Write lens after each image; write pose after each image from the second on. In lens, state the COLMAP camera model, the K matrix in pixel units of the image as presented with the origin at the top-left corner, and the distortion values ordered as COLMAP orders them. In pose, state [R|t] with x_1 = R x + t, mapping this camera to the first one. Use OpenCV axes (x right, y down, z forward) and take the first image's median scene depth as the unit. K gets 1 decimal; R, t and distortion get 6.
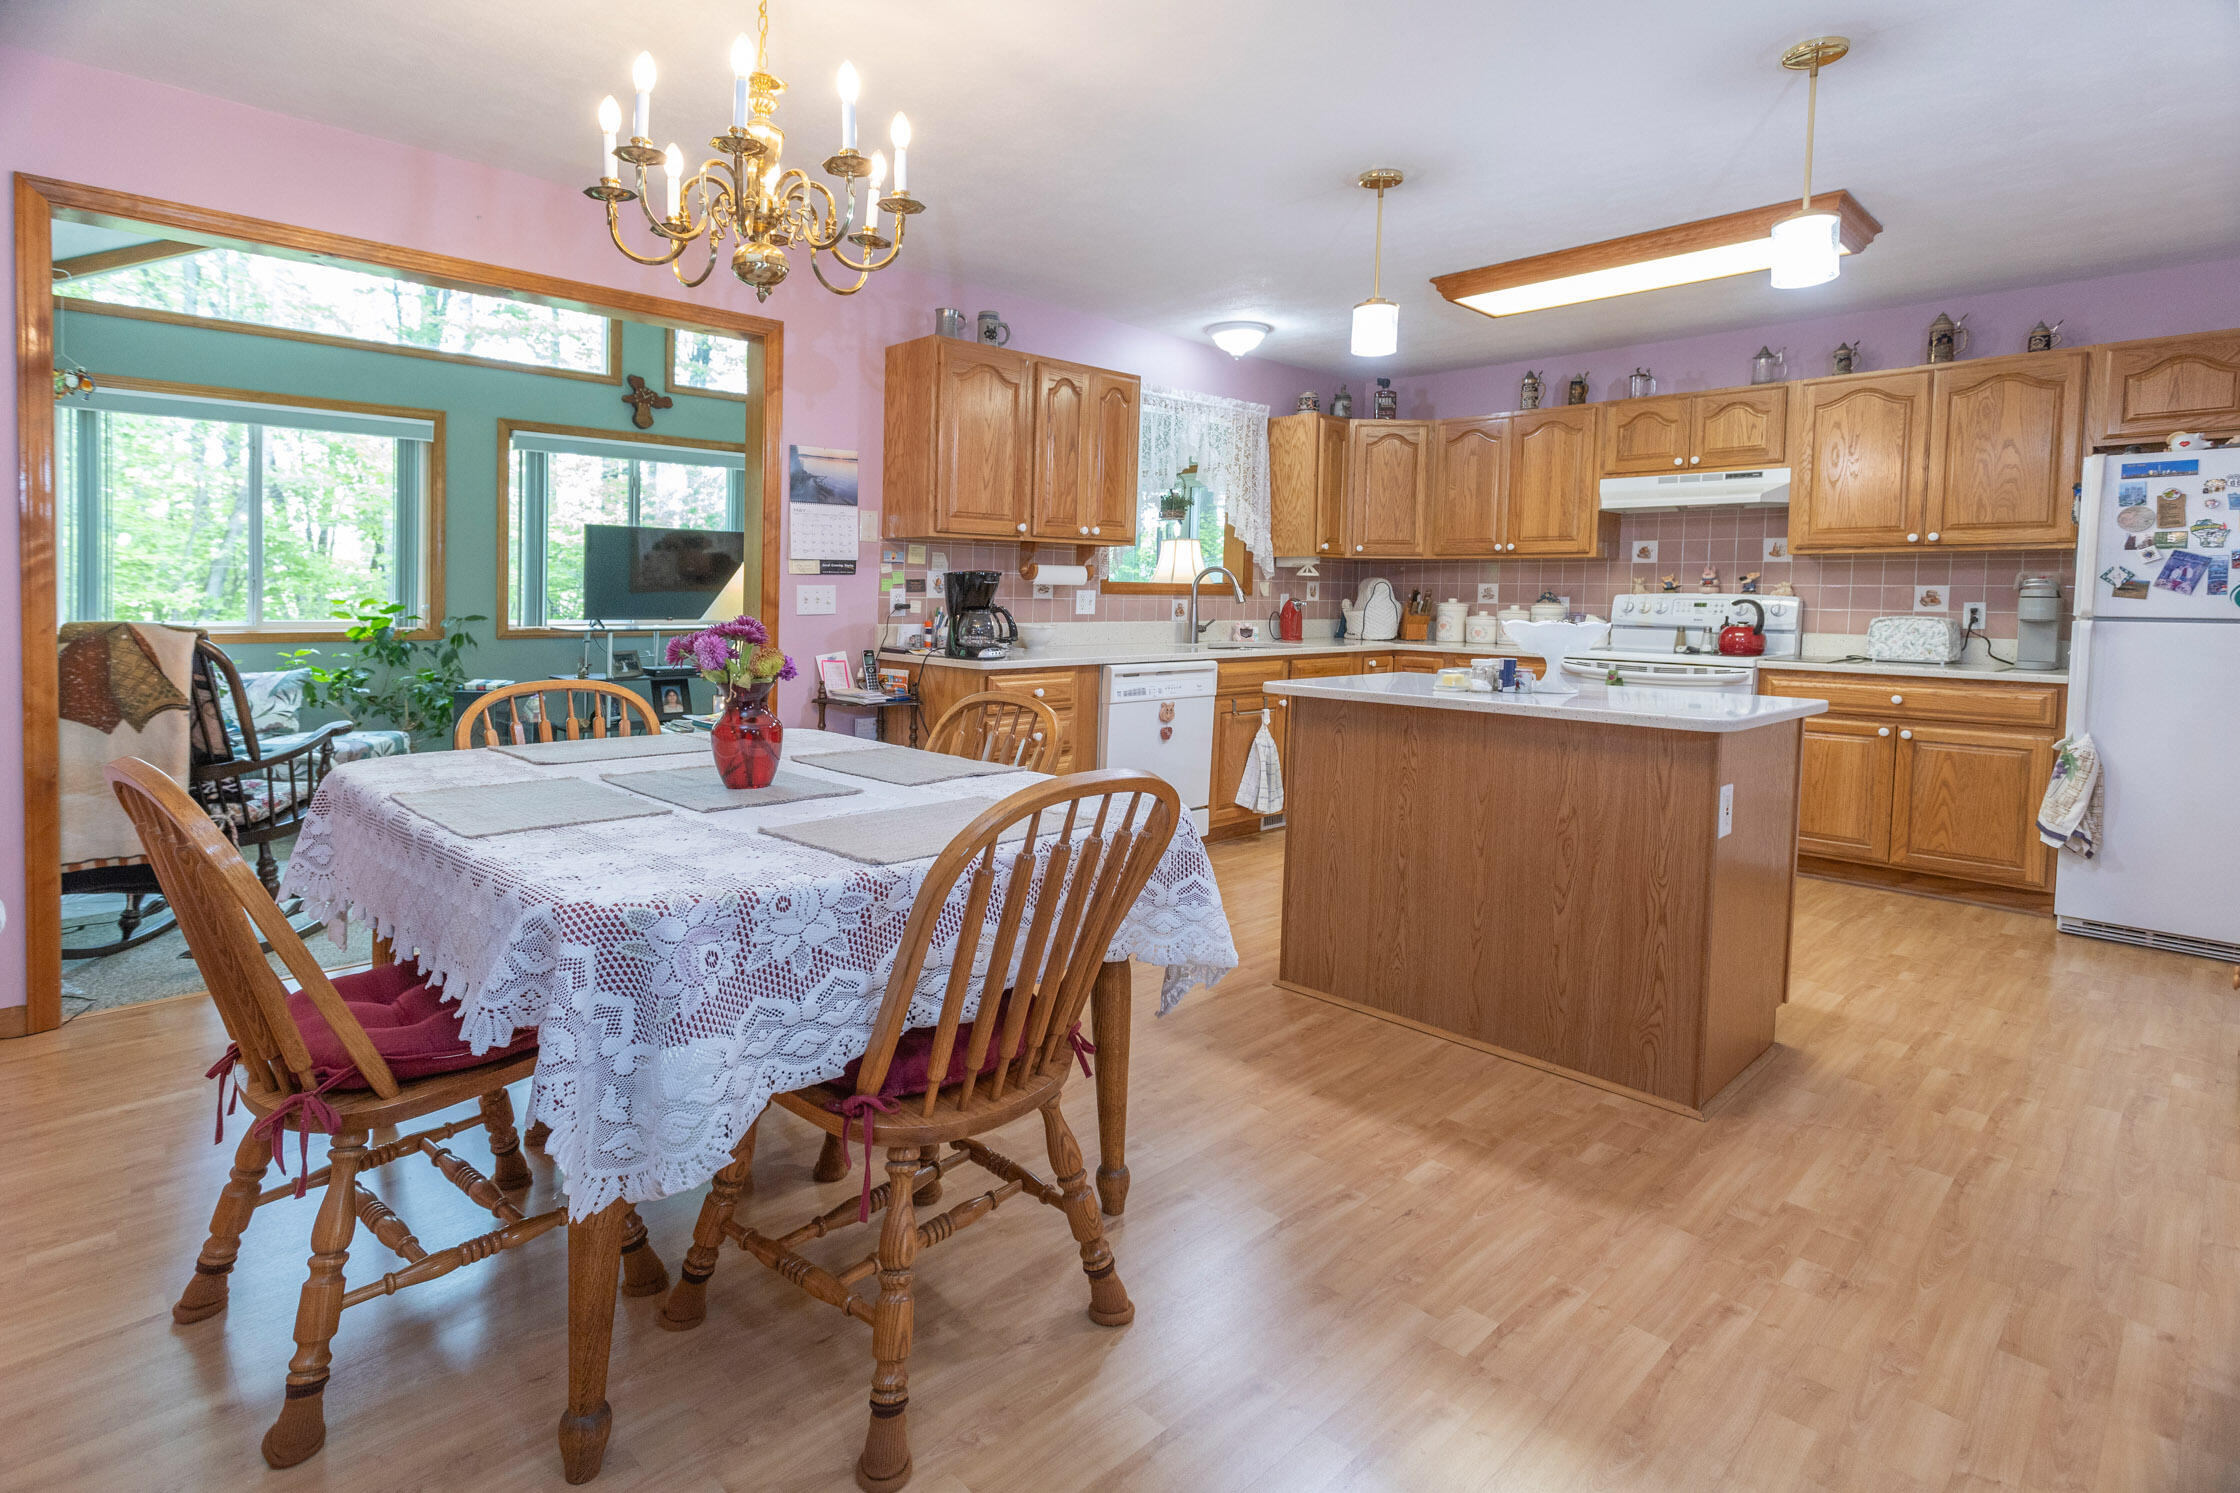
lens RADIAL K [[1115.8, 0, 1120.0], [0, 1115.8, 746.5], [0, 0, 1]] dist [0.002880, 0.000405]
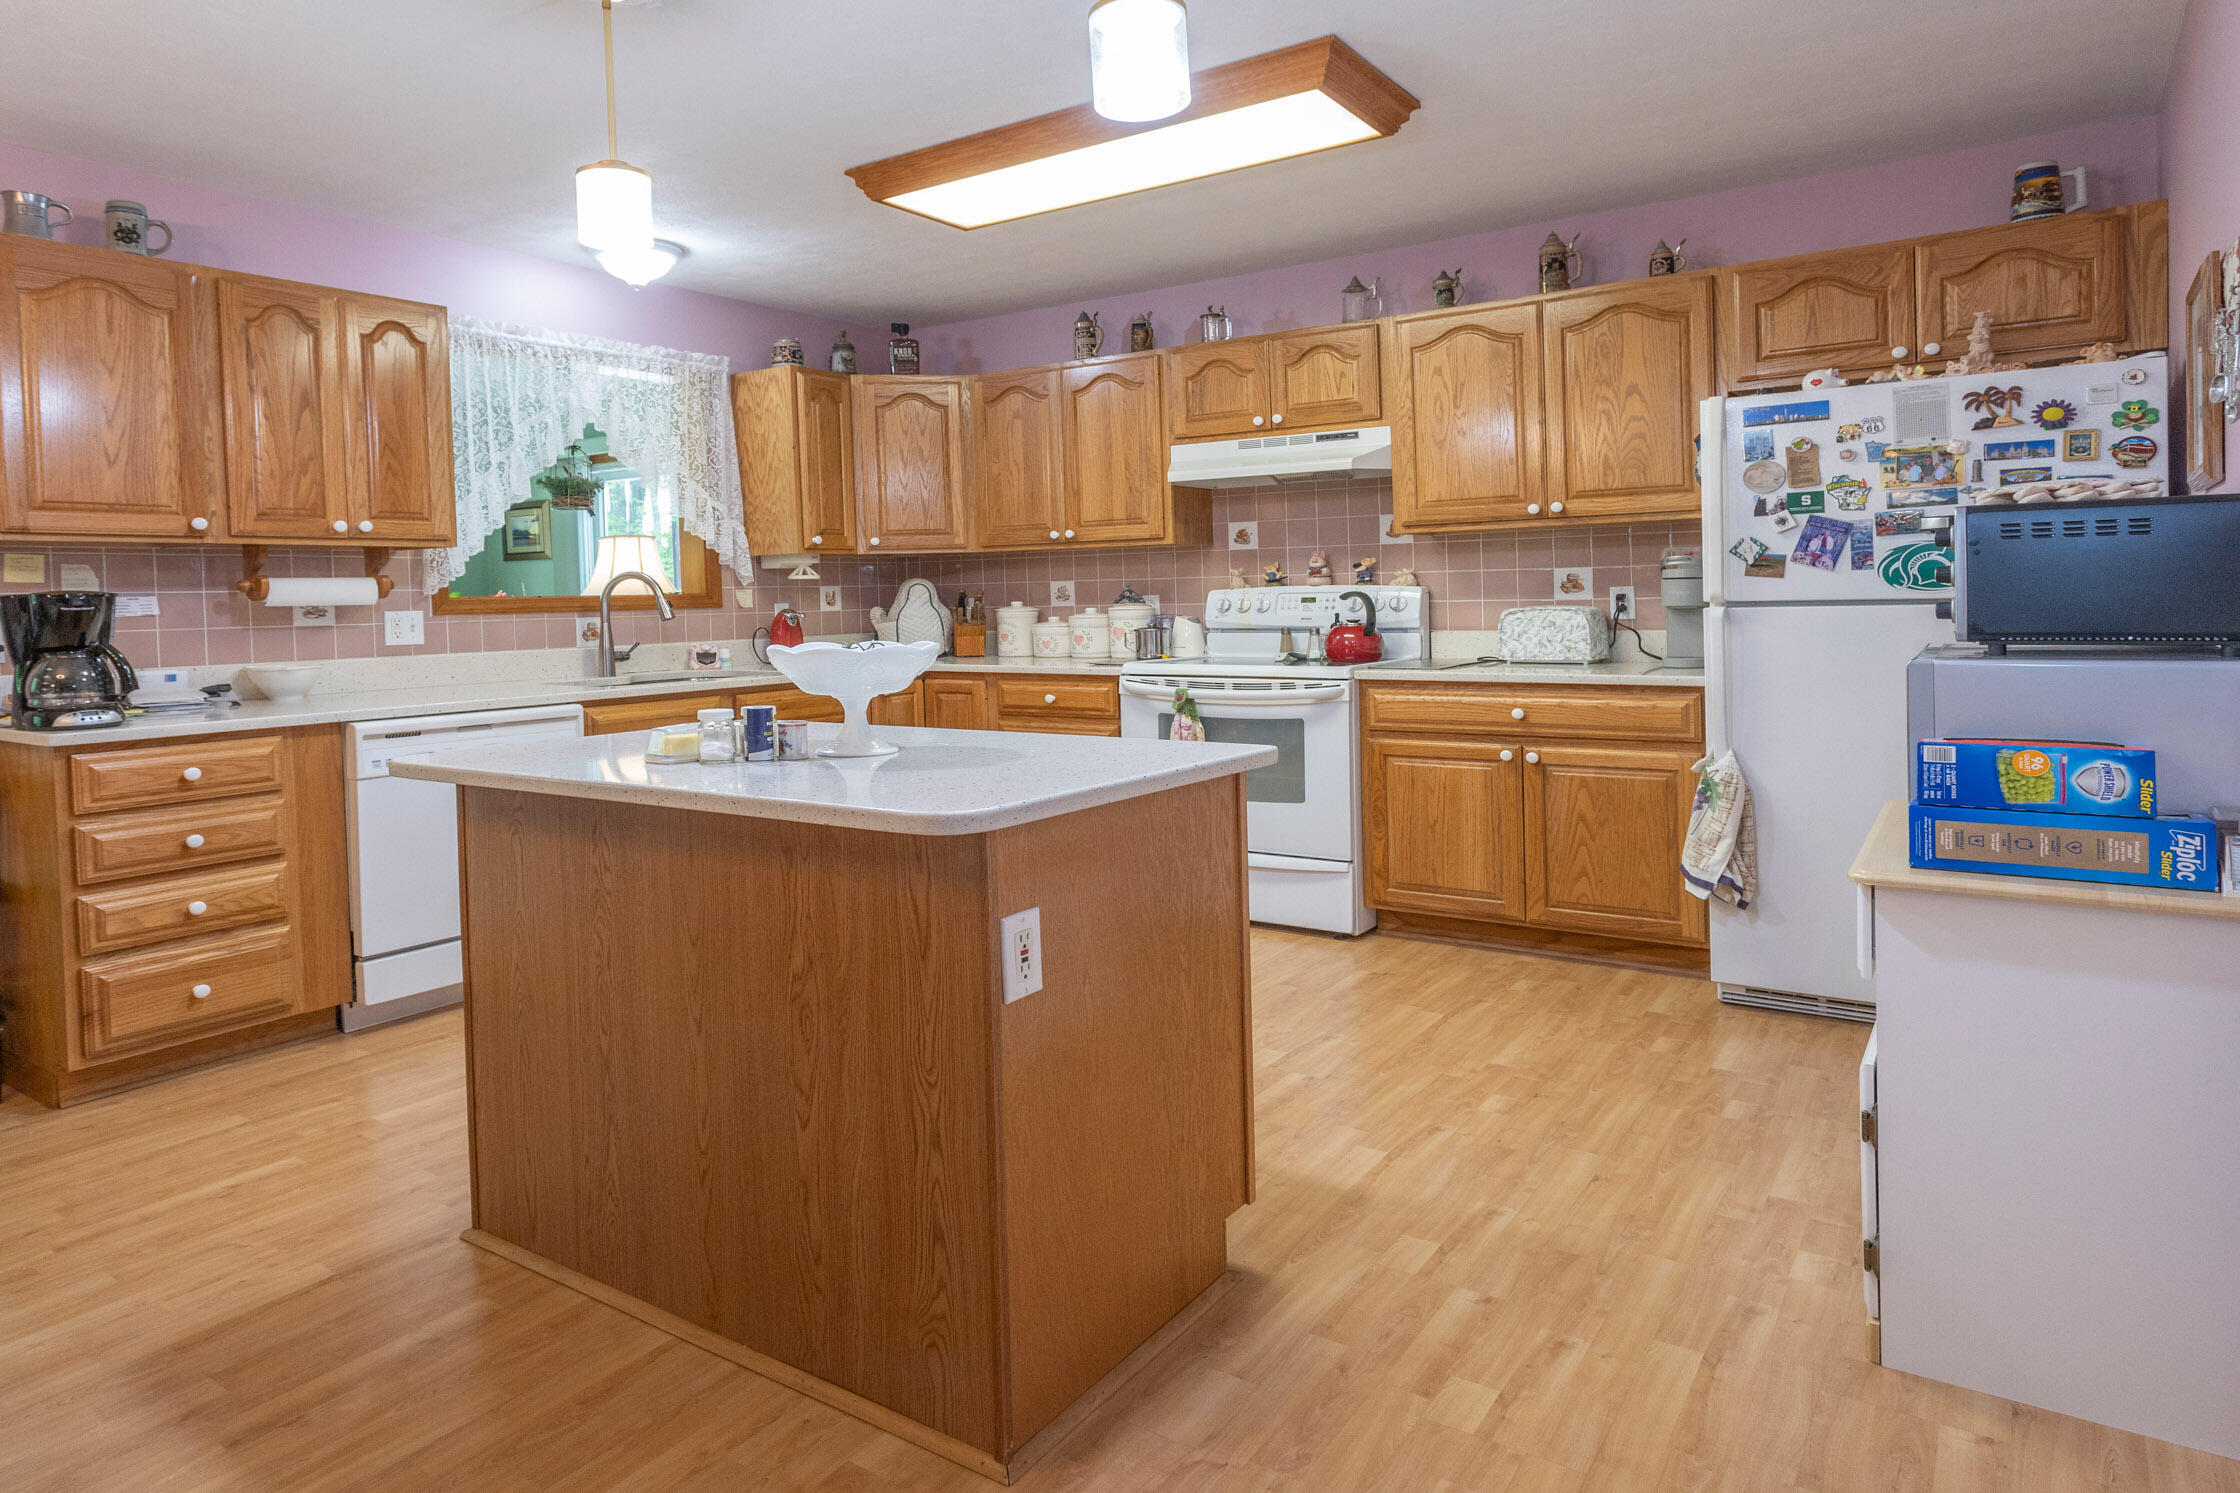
lens RADIAL K [[1136.6, 0, 1120.5], [0, 1136.6, 711.5], [0, 0, 1]] dist [-0.001205, 0.001330]
pose [[0.993169, -0.044002, 0.108071, 0.322972], [0.047581, 0.998394, -0.030759, -0.031379], [-0.106544, 0.035691, 0.993667, 0.229992]]
